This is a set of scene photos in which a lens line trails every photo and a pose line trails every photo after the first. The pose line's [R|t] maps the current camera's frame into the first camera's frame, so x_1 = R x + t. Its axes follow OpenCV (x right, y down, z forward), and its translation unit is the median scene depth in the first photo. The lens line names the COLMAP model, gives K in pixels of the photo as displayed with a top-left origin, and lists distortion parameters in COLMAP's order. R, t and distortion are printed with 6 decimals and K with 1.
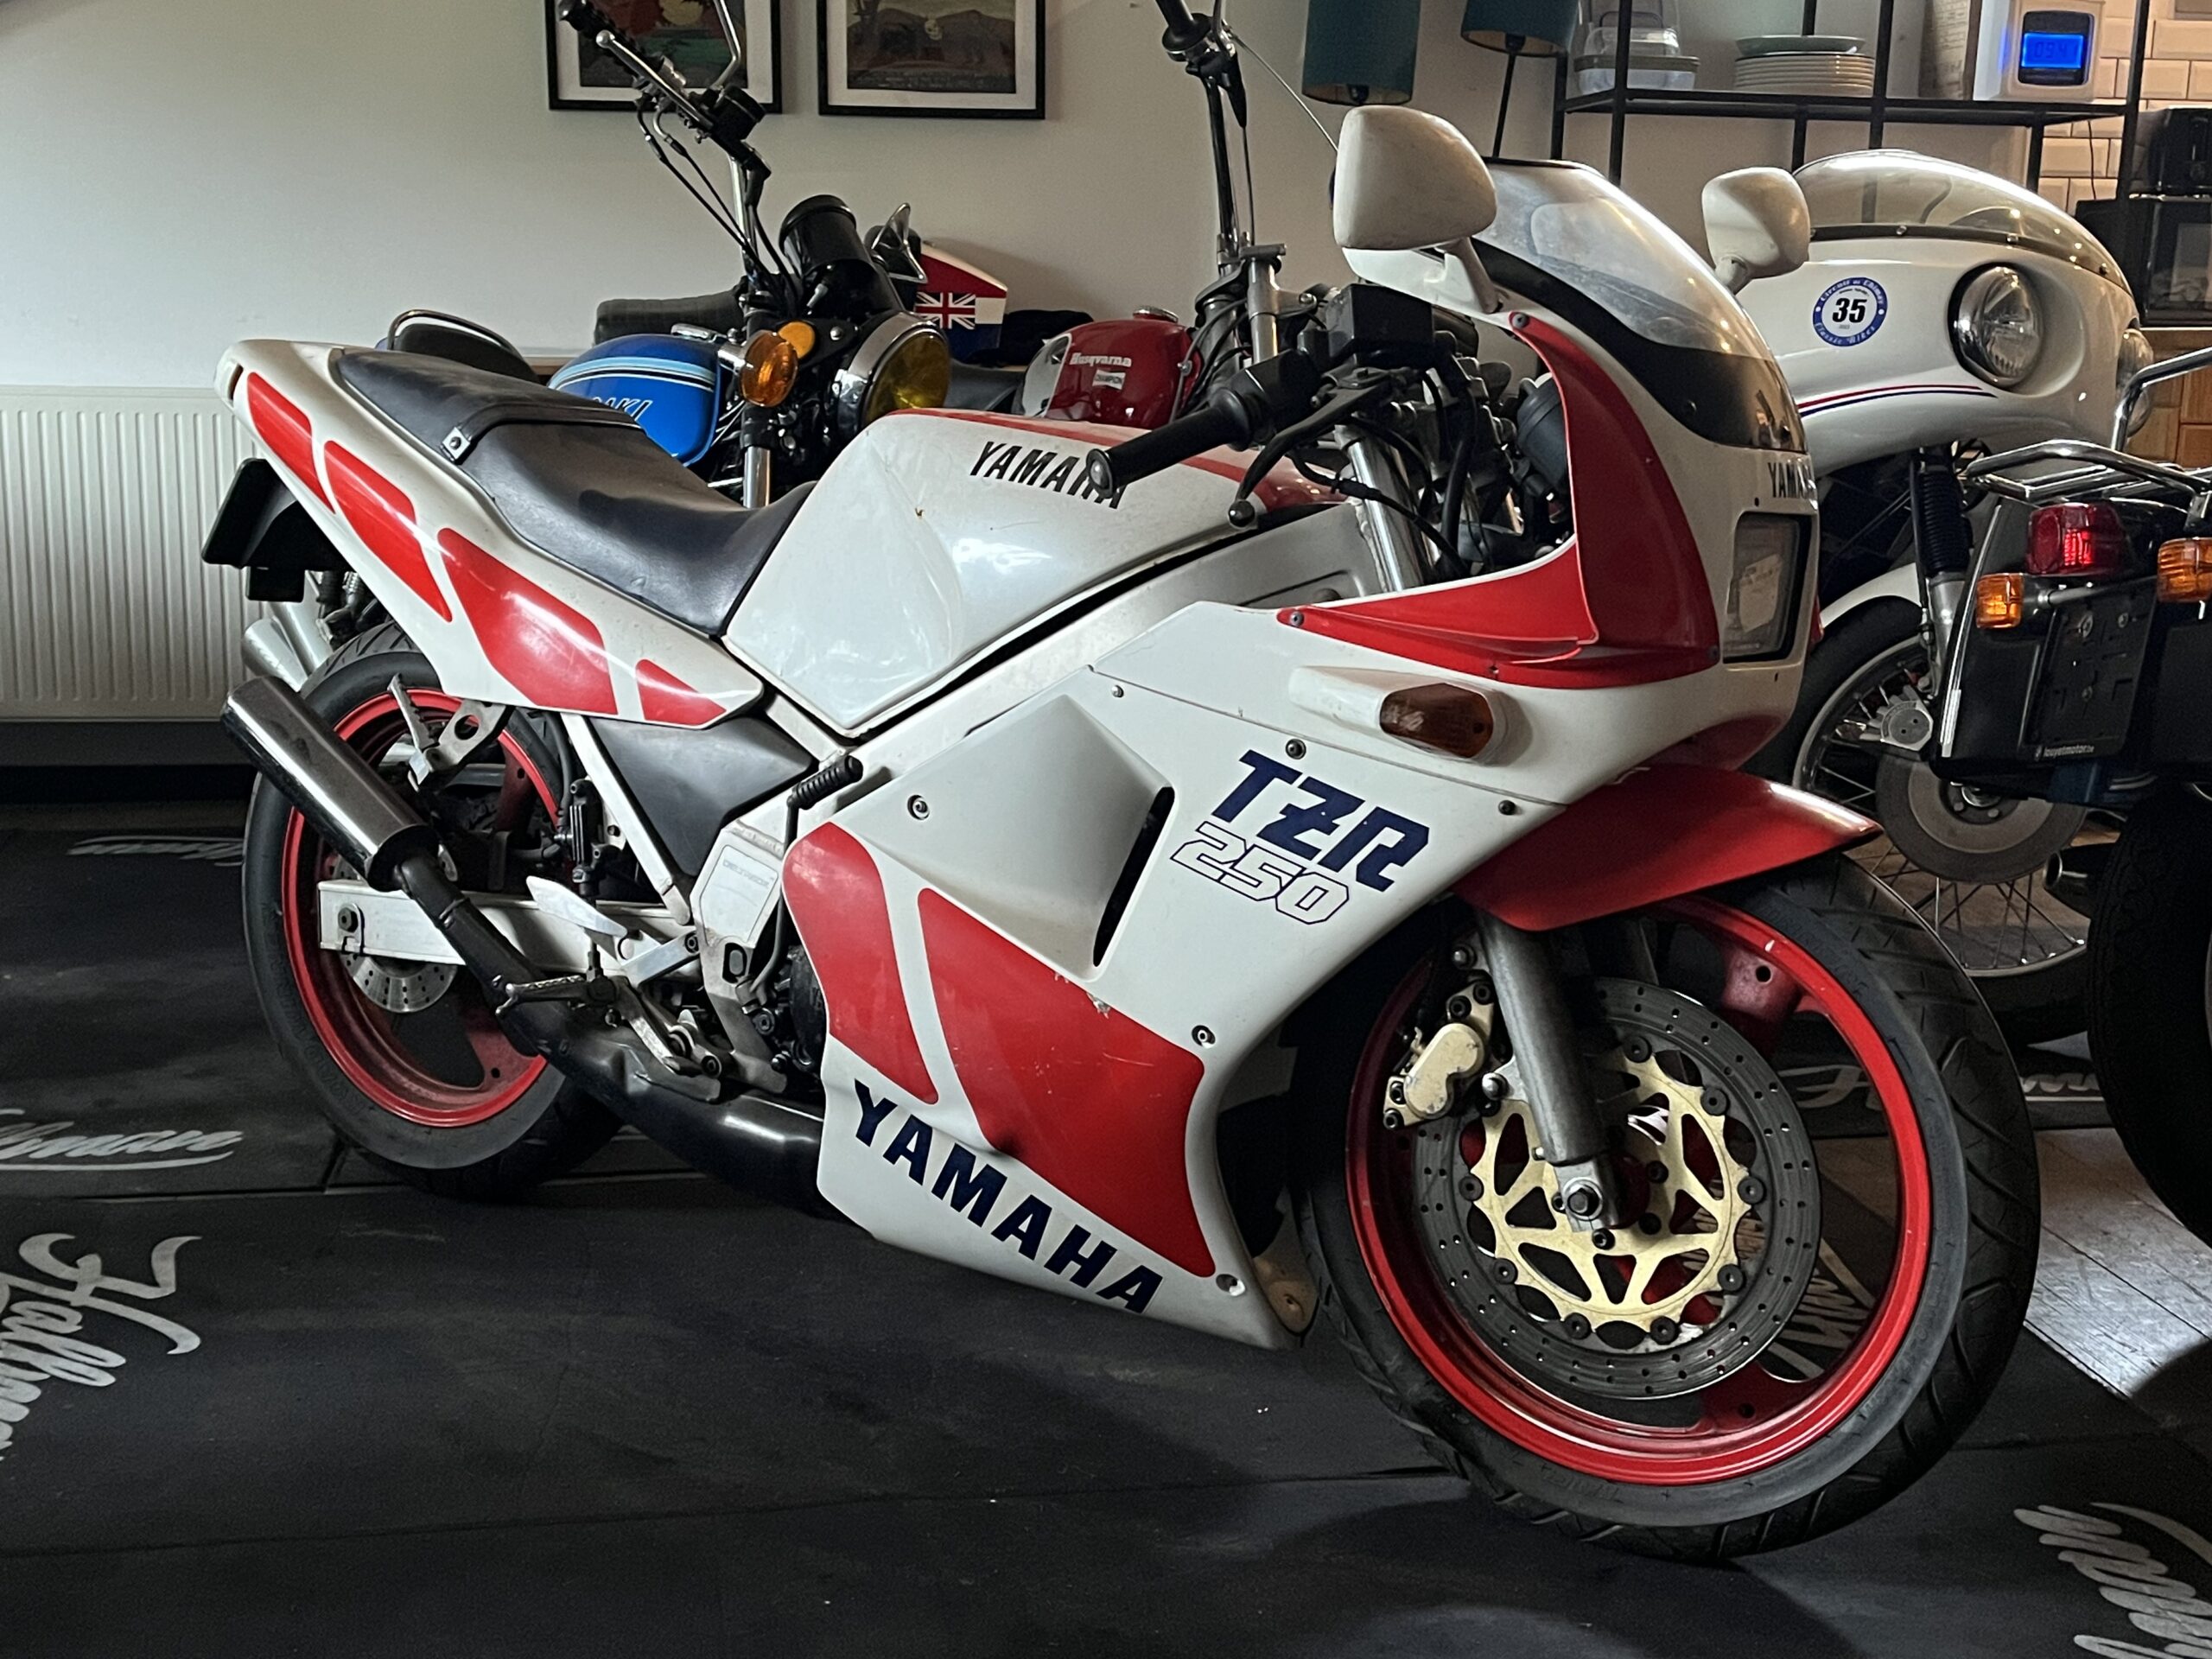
lens RADIAL K [[2354.6, 0, 1106.0], [0, 2354.6, 829.5], [0, 0, 1]] dist [0.152001, -0.512936]
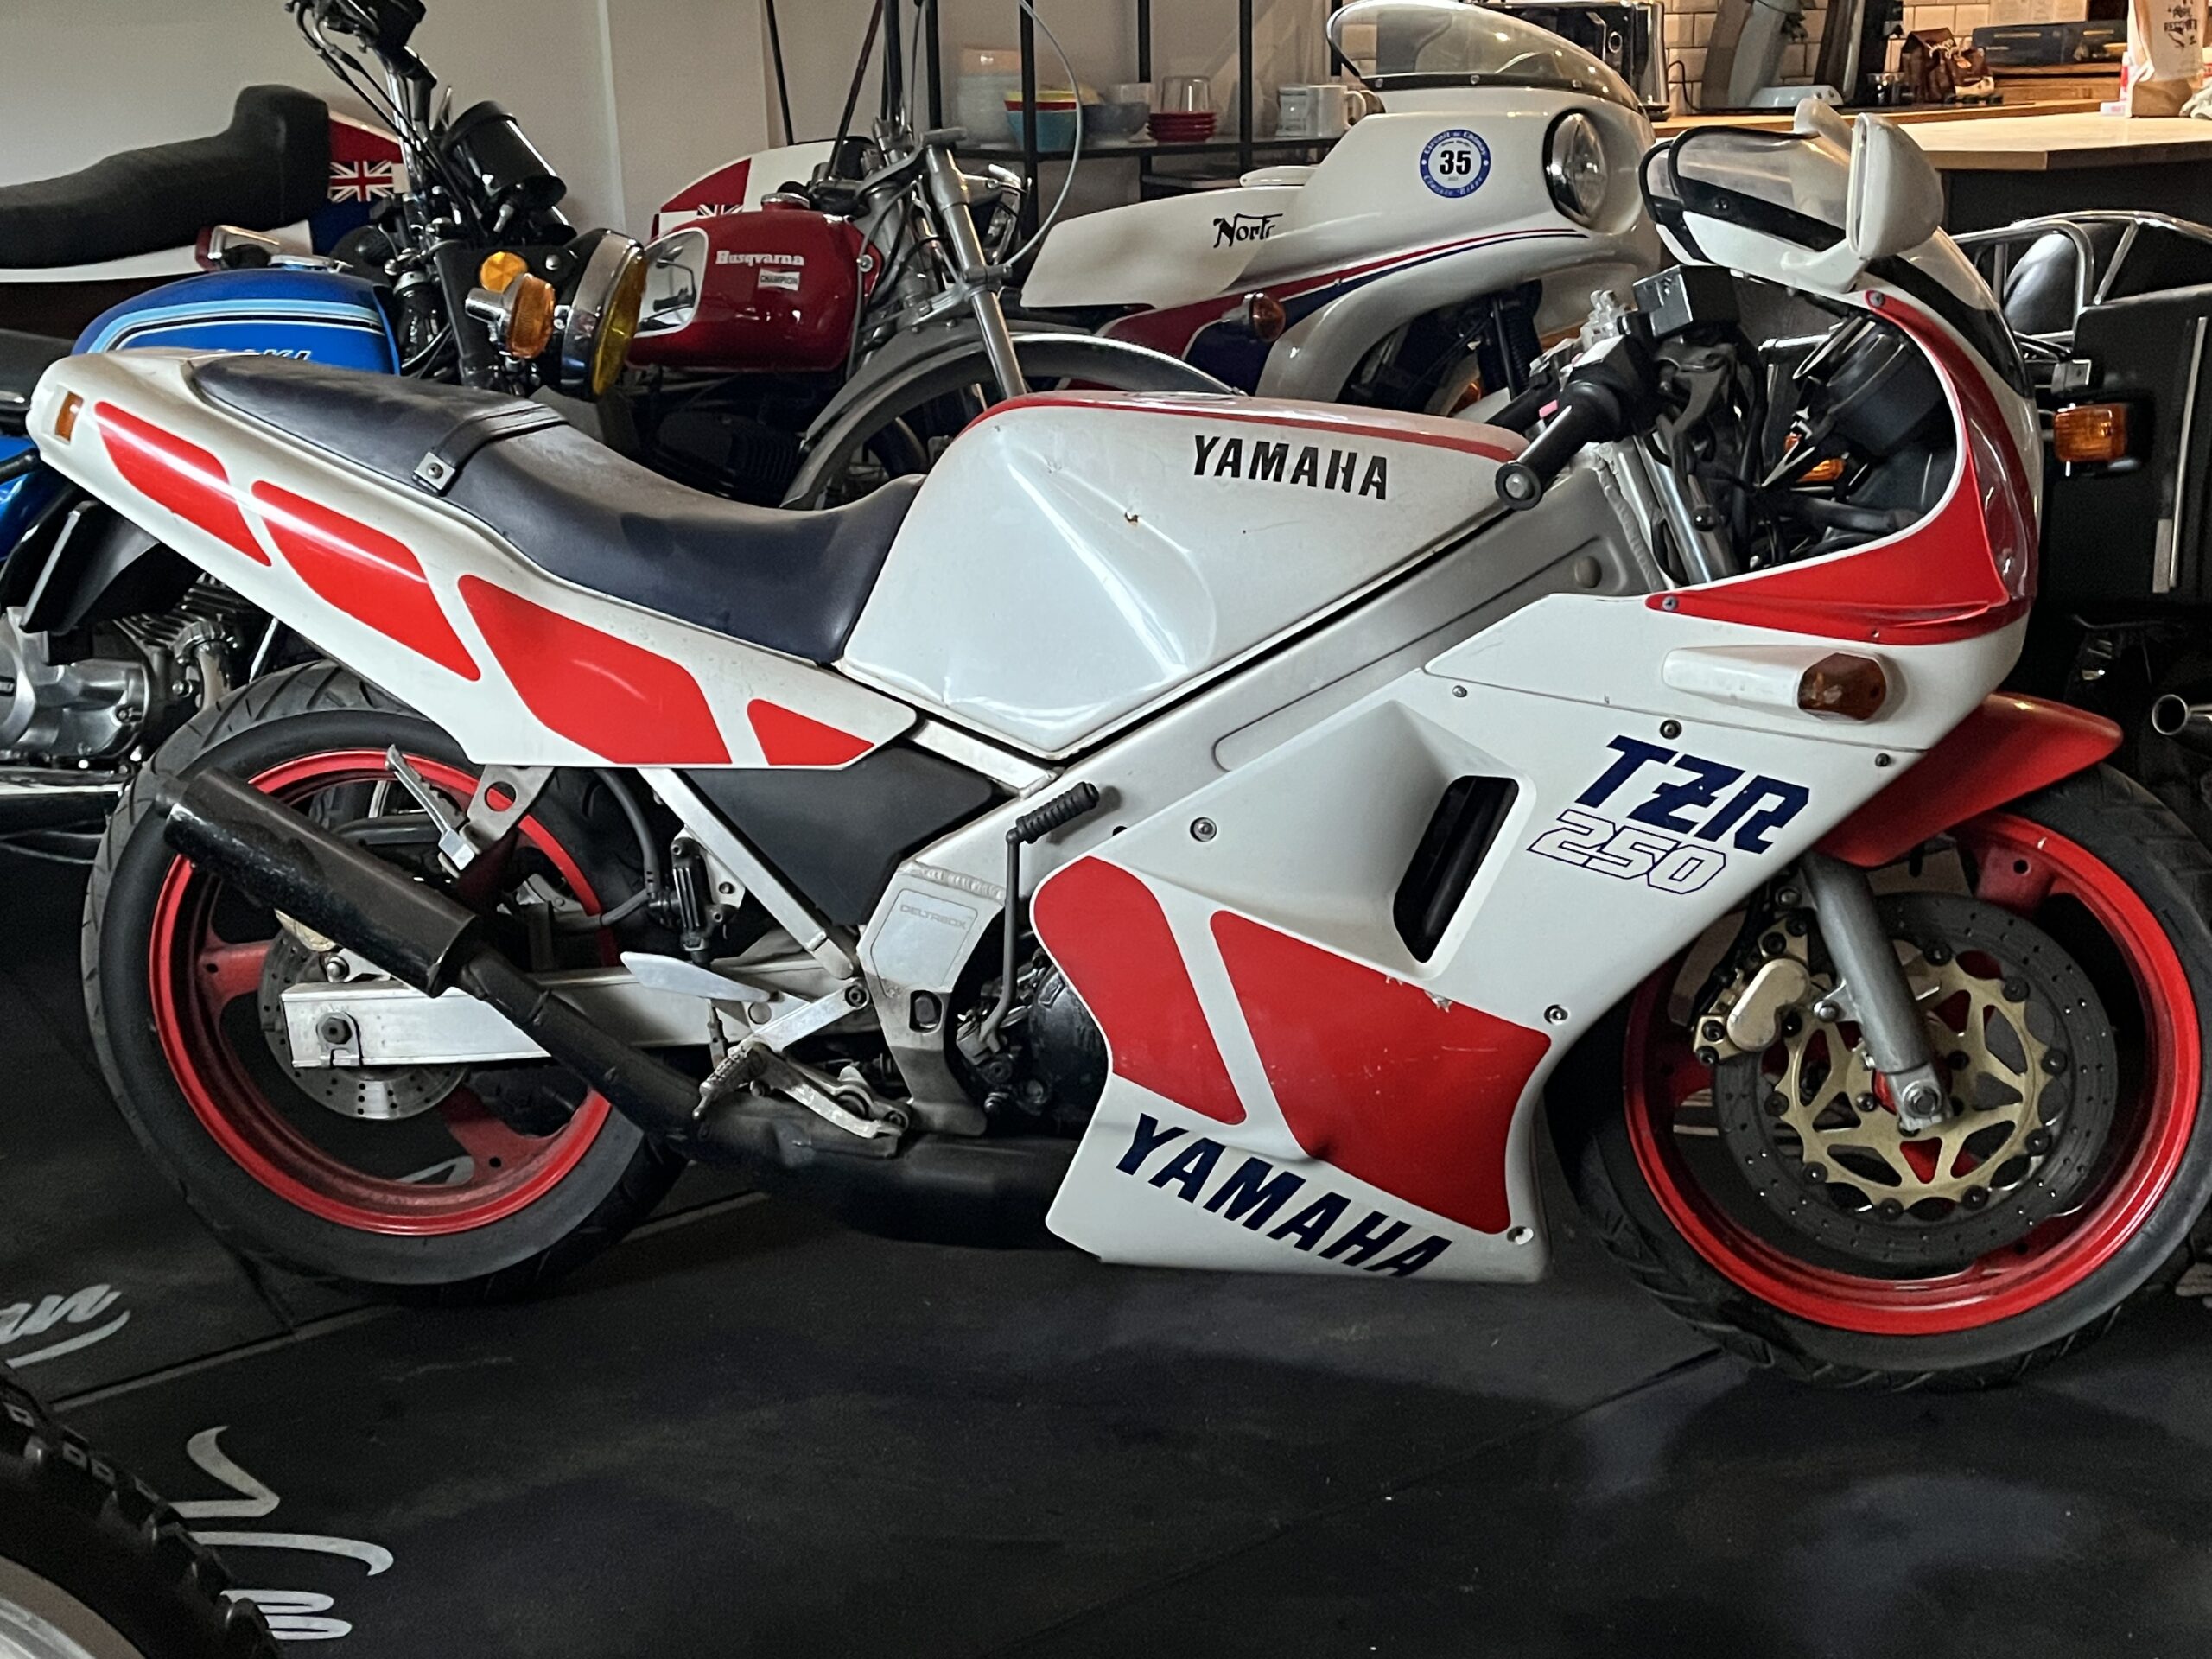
lens RADIAL K [[2354.6, 0, 1106.0], [0, 2354.6, 829.5], [0, 0, 1]] dist [0.152001, -0.512936]
pose [[0.914481, -0.162152, 0.370718, -0.488662], [0.126302, 0.984805, 0.119192, -0.133393], [-0.384412, -0.062176, 0.921066, 0.135497]]
